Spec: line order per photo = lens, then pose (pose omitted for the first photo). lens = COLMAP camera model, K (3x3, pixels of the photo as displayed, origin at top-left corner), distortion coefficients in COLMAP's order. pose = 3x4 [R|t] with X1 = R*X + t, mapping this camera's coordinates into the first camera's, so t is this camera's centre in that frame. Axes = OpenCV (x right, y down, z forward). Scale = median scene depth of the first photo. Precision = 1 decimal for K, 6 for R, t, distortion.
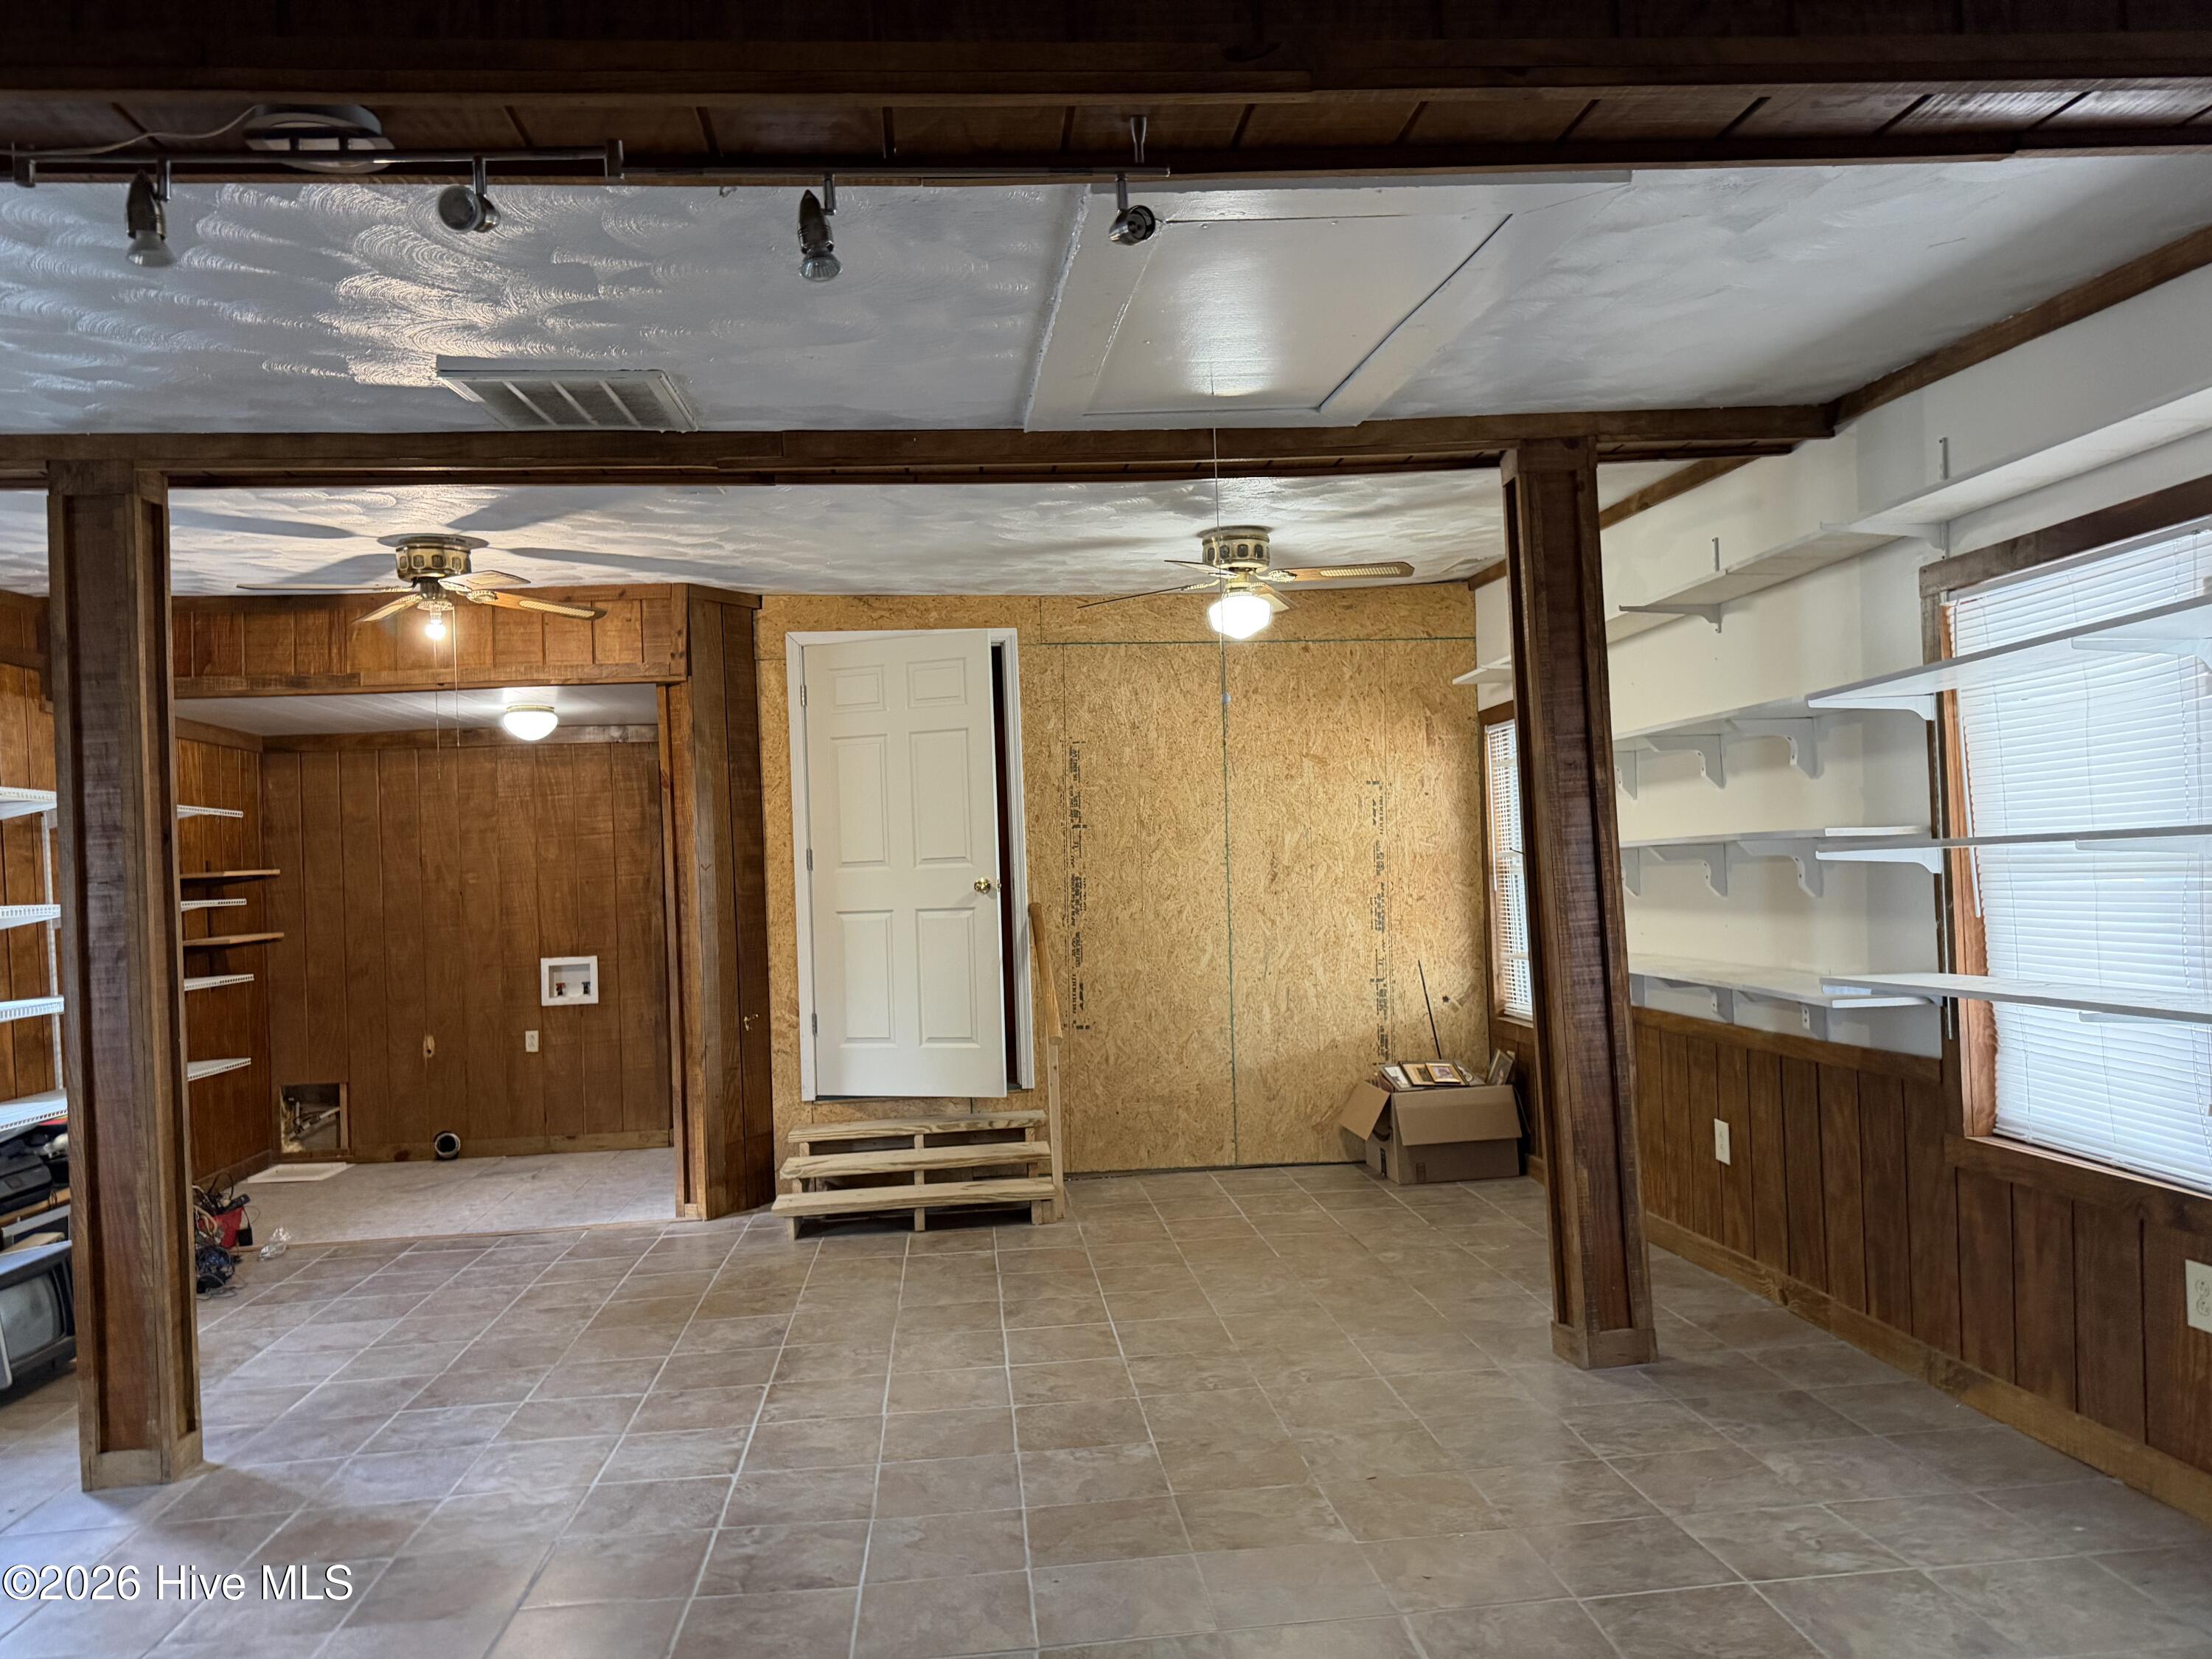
lens RADIAL K [[1563.2, 0, 1103.8], [0, 1563.2, 838.0], [0, 0, 1]] dist [0.042757, -0.036121]
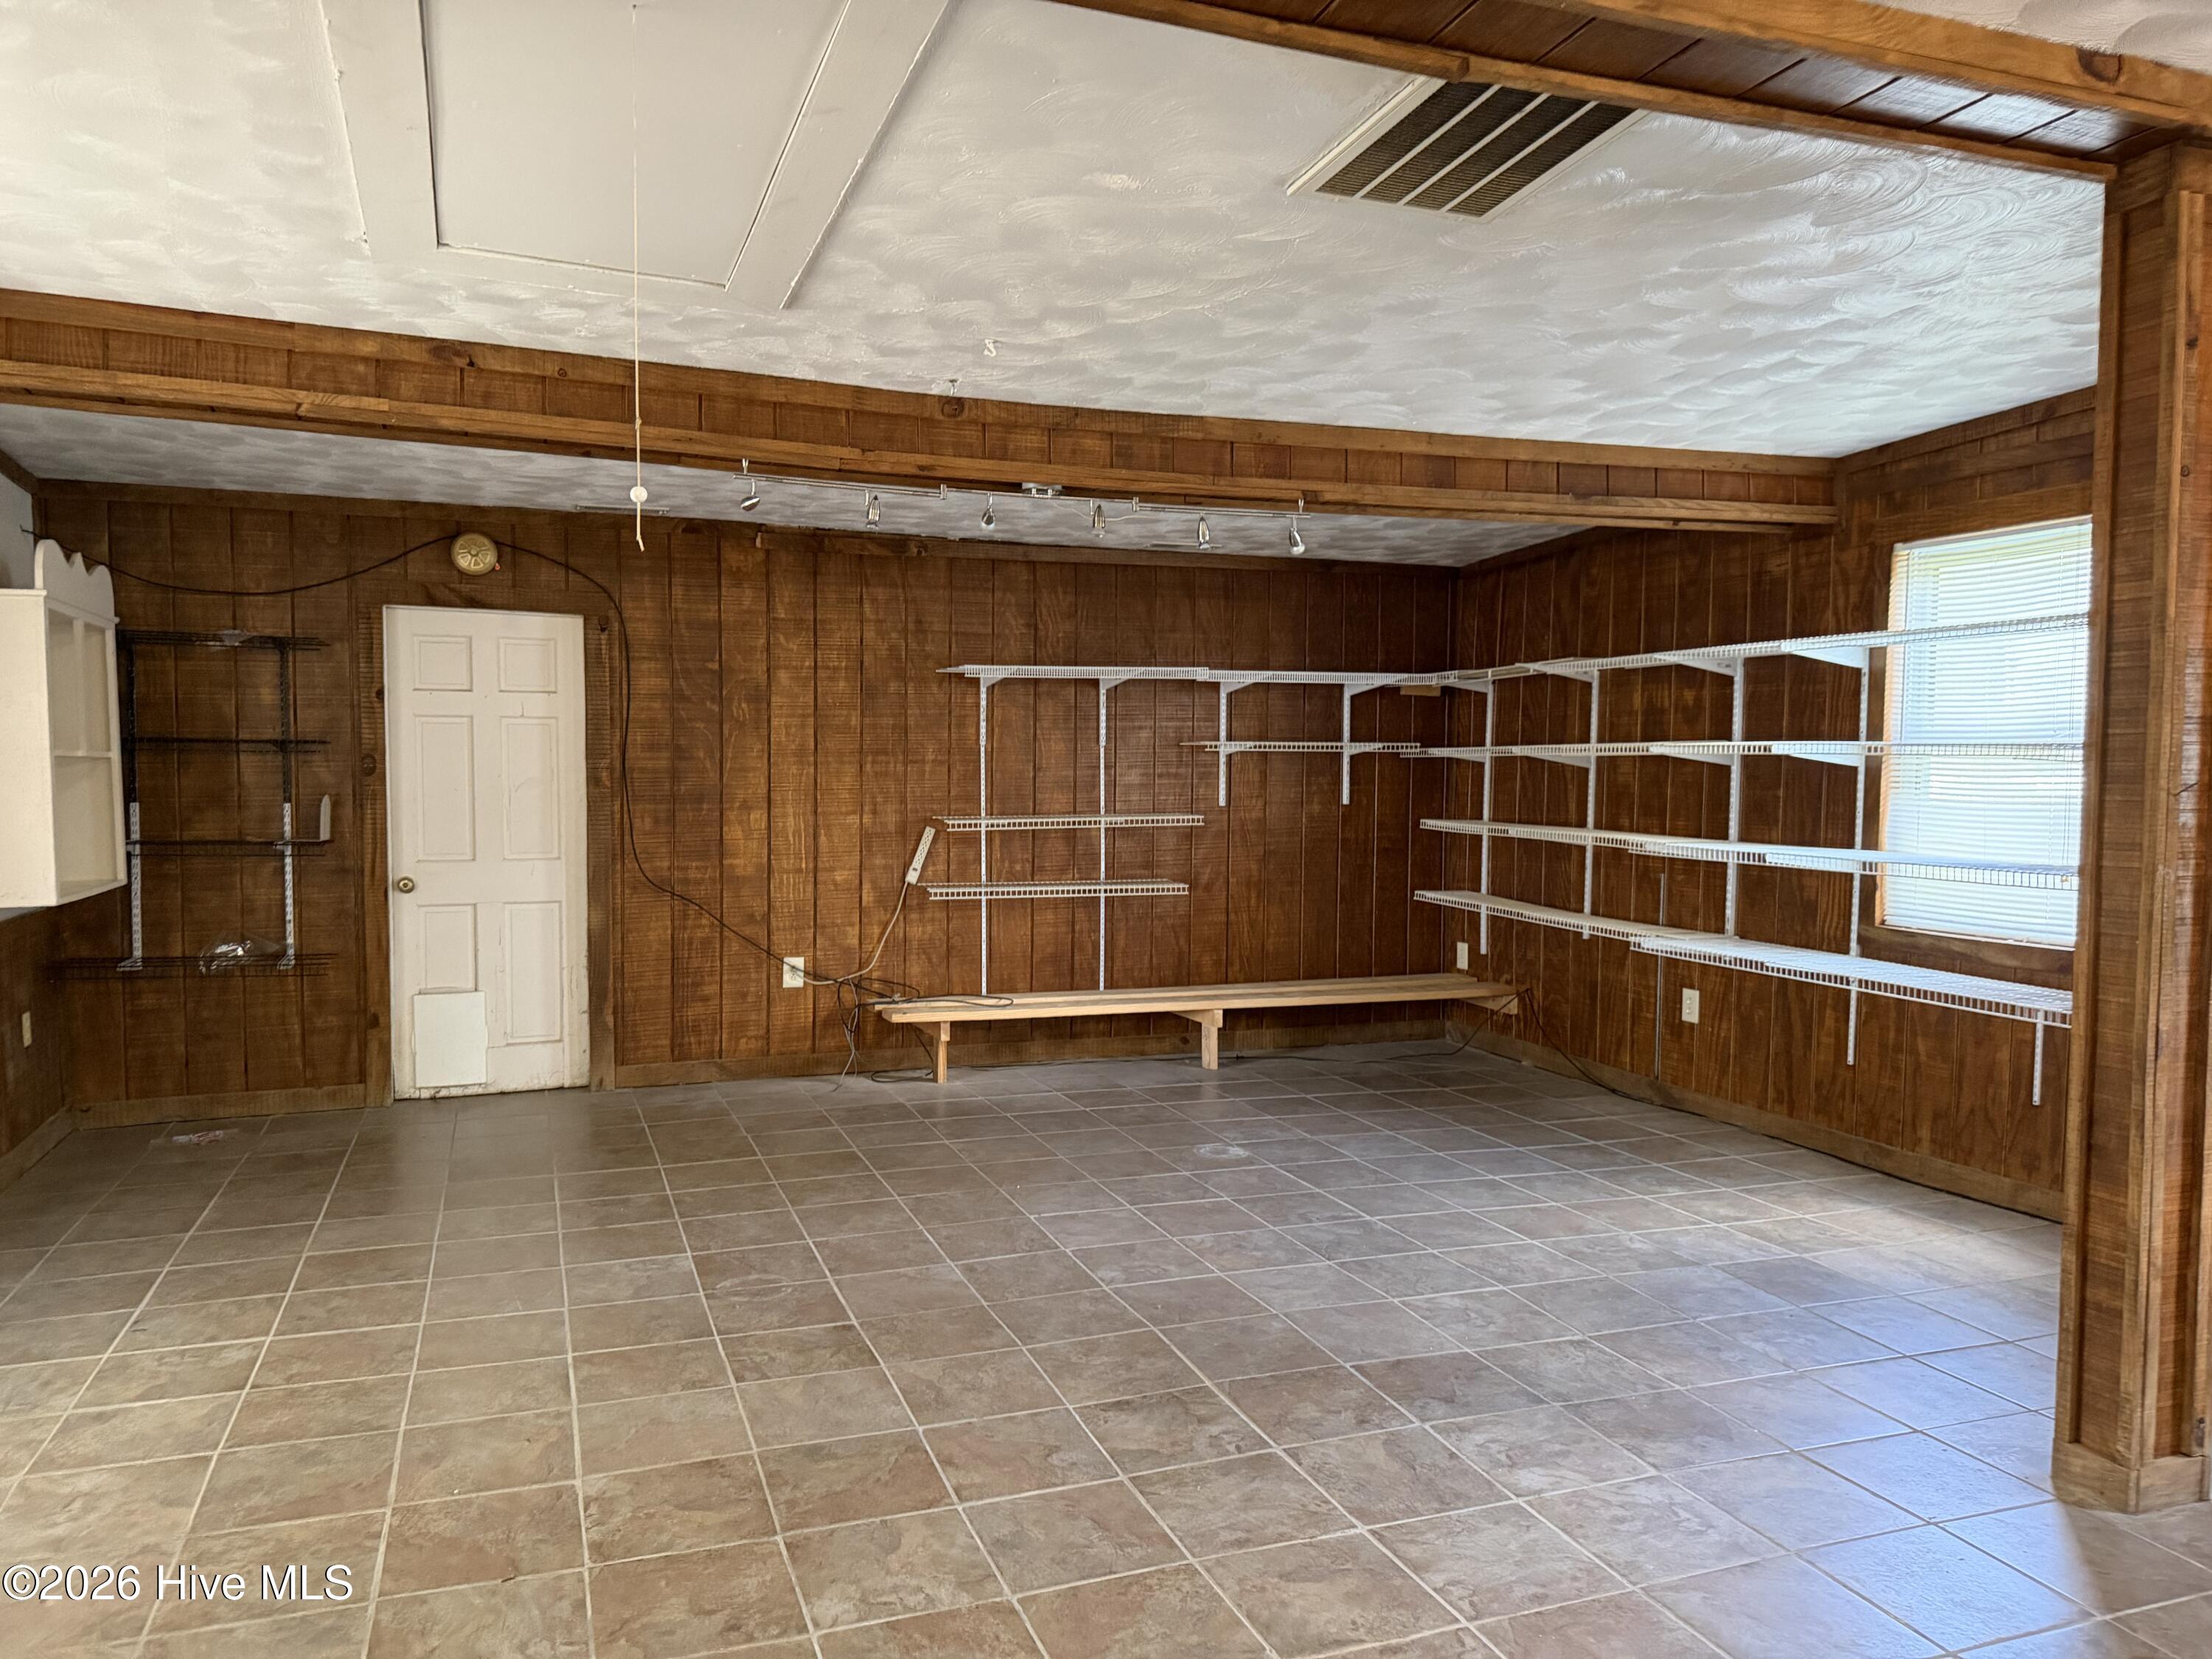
lens RADIAL K [[1563.2, 0, 1102.5], [0, 1563.2, 836.5], [0, 0, 1]] dist [0.042757, -0.036121]
pose [[-0.964333, 0.049780, -0.259970, 0.075360], [0.040983, 0.998392, 0.039154, 0.034573], [0.261501, 0.027103, -0.964822, 1.790090]]
